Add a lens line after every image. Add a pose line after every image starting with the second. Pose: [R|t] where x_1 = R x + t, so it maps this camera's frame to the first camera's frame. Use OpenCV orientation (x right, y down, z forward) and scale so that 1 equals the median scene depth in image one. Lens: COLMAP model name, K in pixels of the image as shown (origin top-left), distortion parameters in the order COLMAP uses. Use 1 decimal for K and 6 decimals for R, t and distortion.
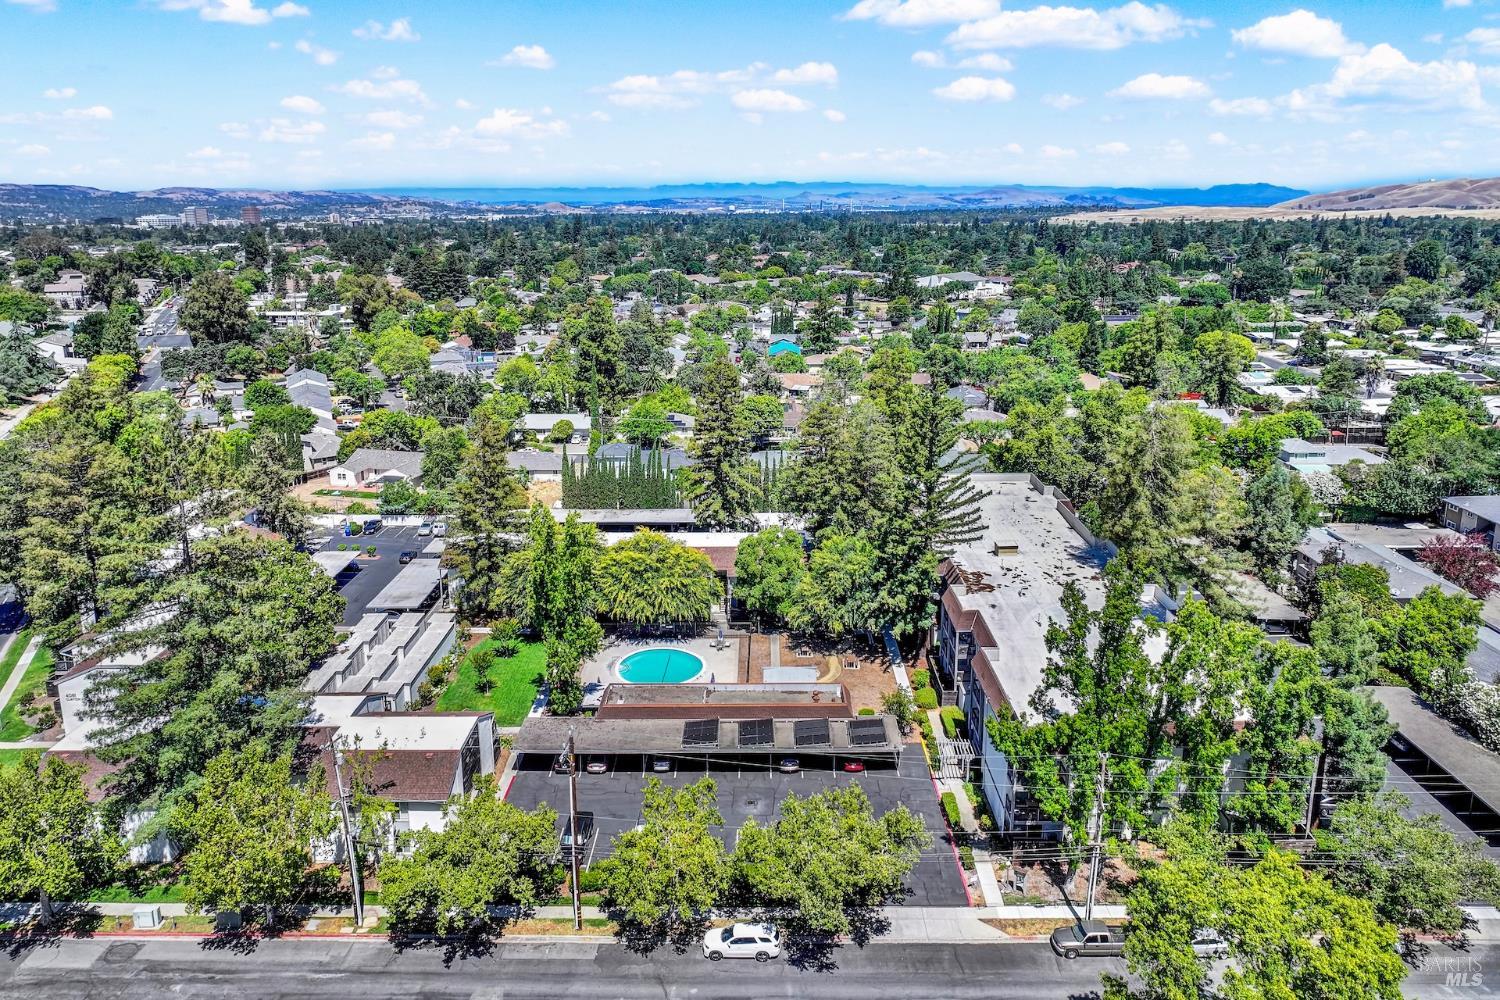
lens RADIAL K [[1046.0, 0, 752.2], [0, 1046.0, 441.0], [0, 0, 1]] dist [0.003828, 0.003199]
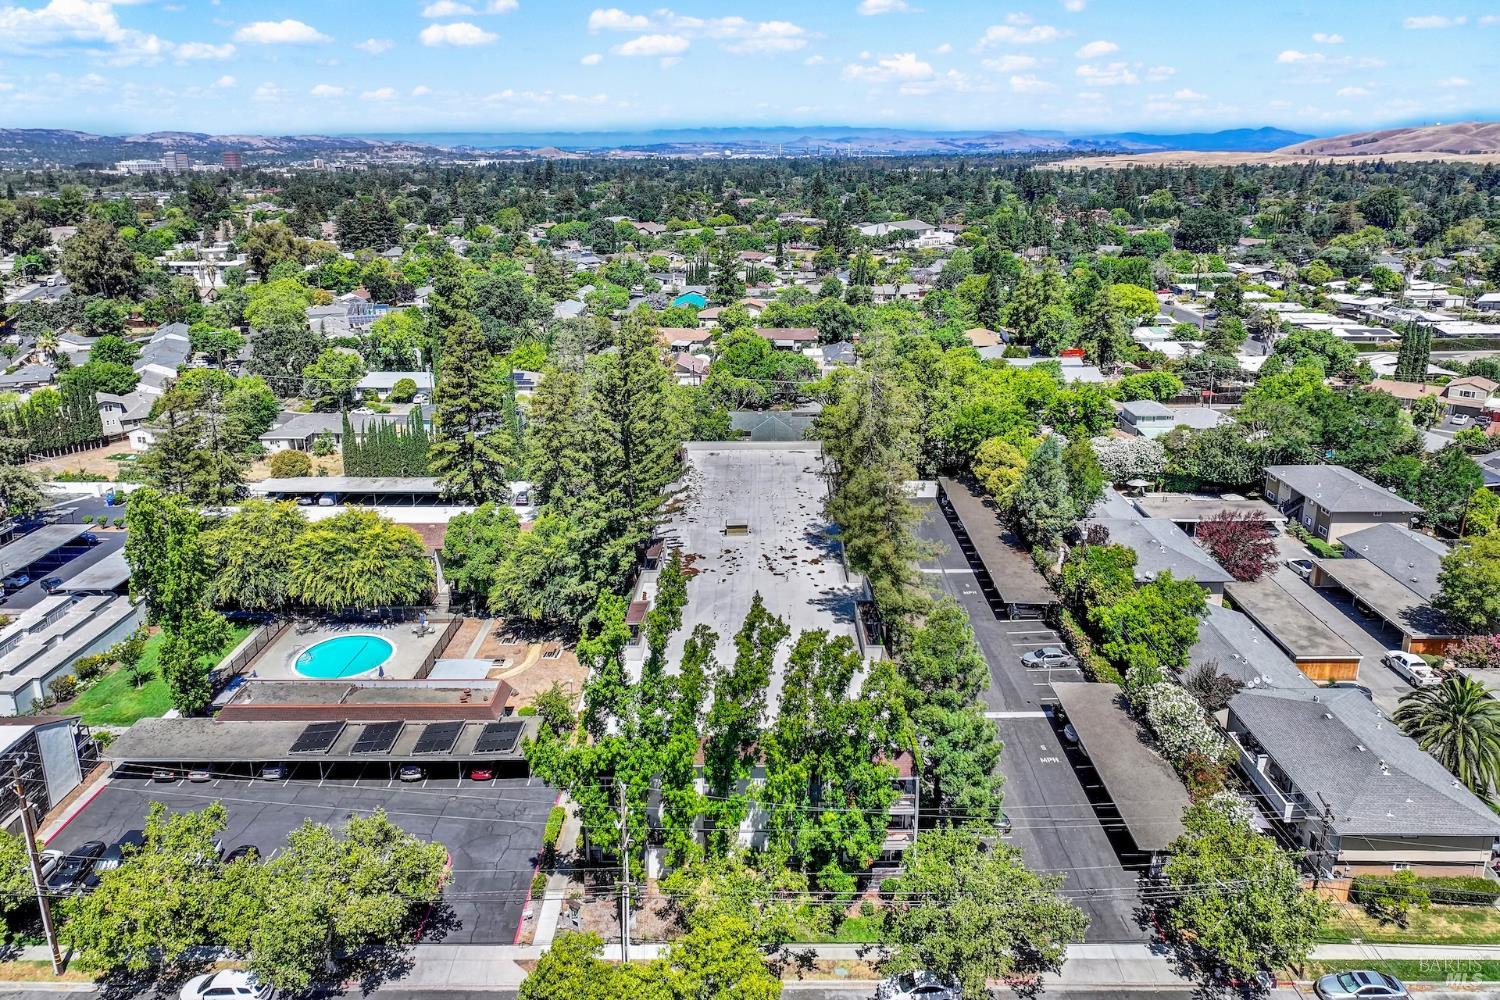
lens RADIAL K [[1046.0, 0, 752.2], [0, 1046.0, 441.0], [0, 0, 1]] dist [0.003828, 0.003199]
pose [[0.999995, 0.000773, -0.002972, 0.131874], [-0.000624, 0.998772, 0.049549, -0.010058], [0.003007, -0.049547, 0.998767, 0.039618]]
